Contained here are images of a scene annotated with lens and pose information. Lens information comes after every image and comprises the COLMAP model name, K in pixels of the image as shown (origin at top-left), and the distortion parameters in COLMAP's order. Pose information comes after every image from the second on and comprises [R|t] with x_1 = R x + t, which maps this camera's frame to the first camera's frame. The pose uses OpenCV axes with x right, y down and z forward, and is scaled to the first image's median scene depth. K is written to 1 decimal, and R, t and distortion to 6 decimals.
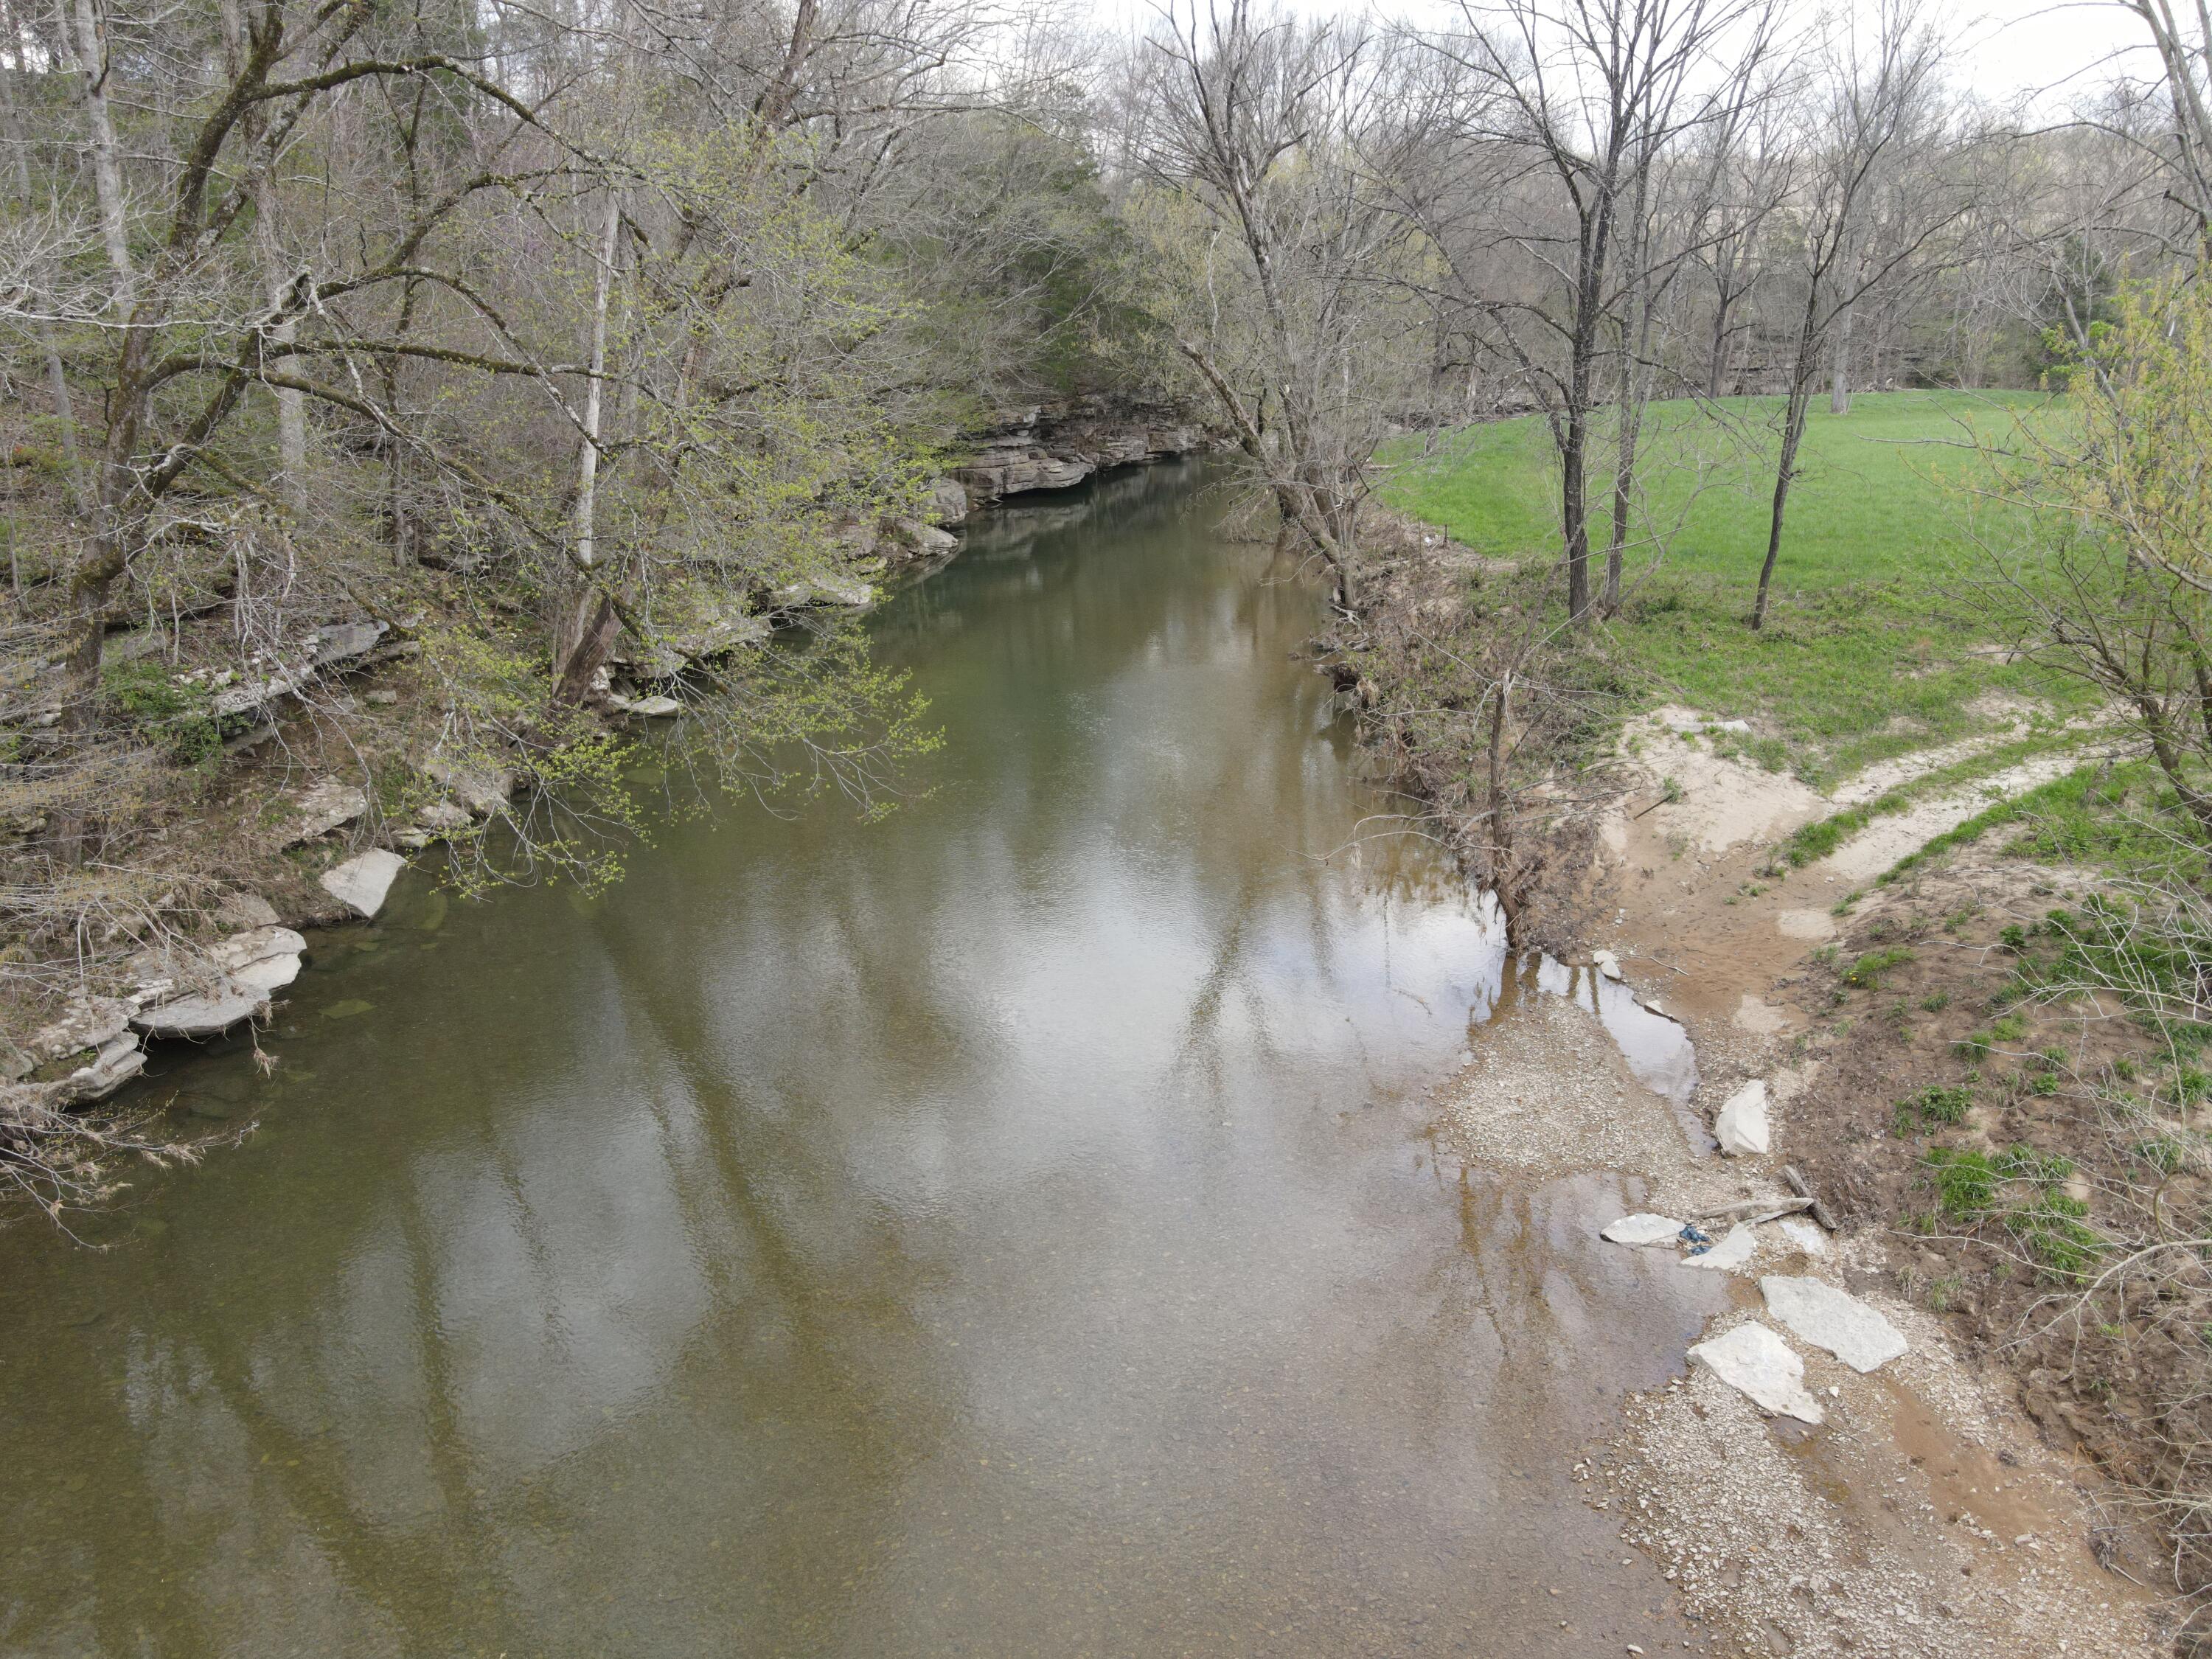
lens RADIAL K [[1626.8, 0, 1114.8], [0, 1626.8, 832.4], [0, 0, 1]] dist [0.002053, 0.017822]
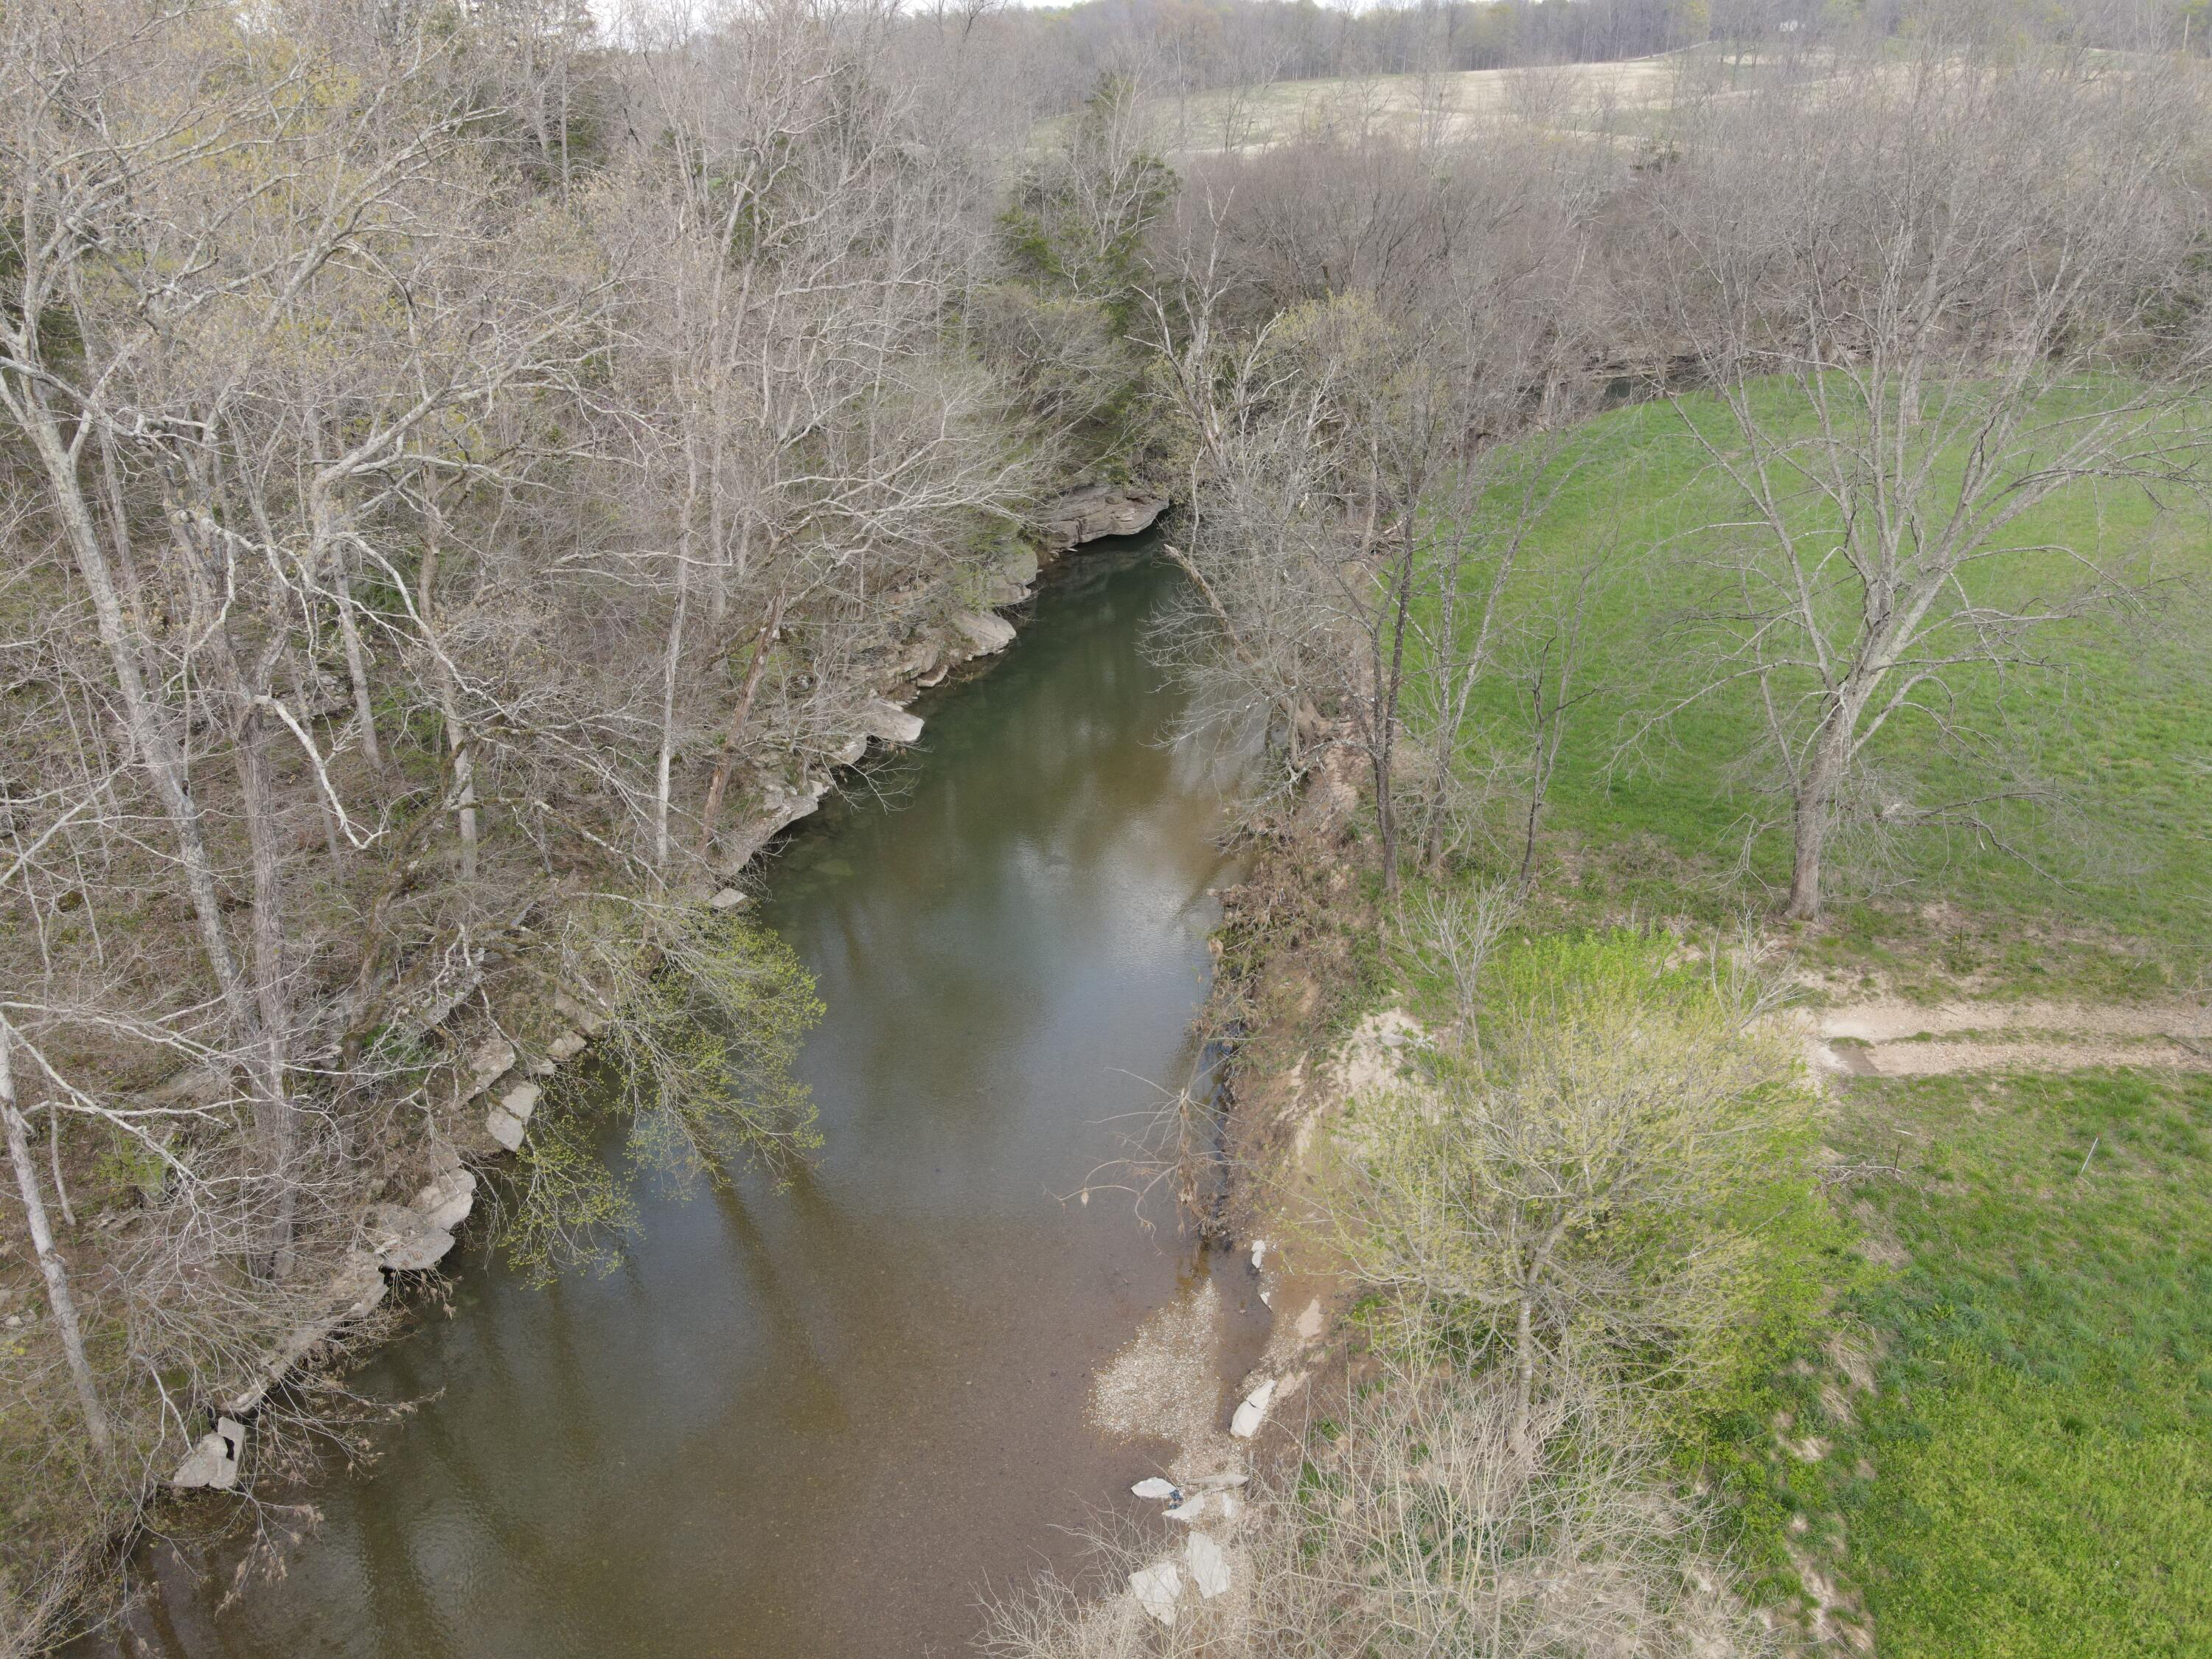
lens RADIAL K [[1626.8, 0, 1100.7], [0, 1626.8, 828.1], [0, 0, 1]] dist [0.002053, 0.017822]
pose [[0.993344, 0.036658, -0.109199, 0.258141], [-0.026047, 0.994938, 0.097061, -0.401110], [0.112204, -0.093571, 0.989270, -0.452887]]
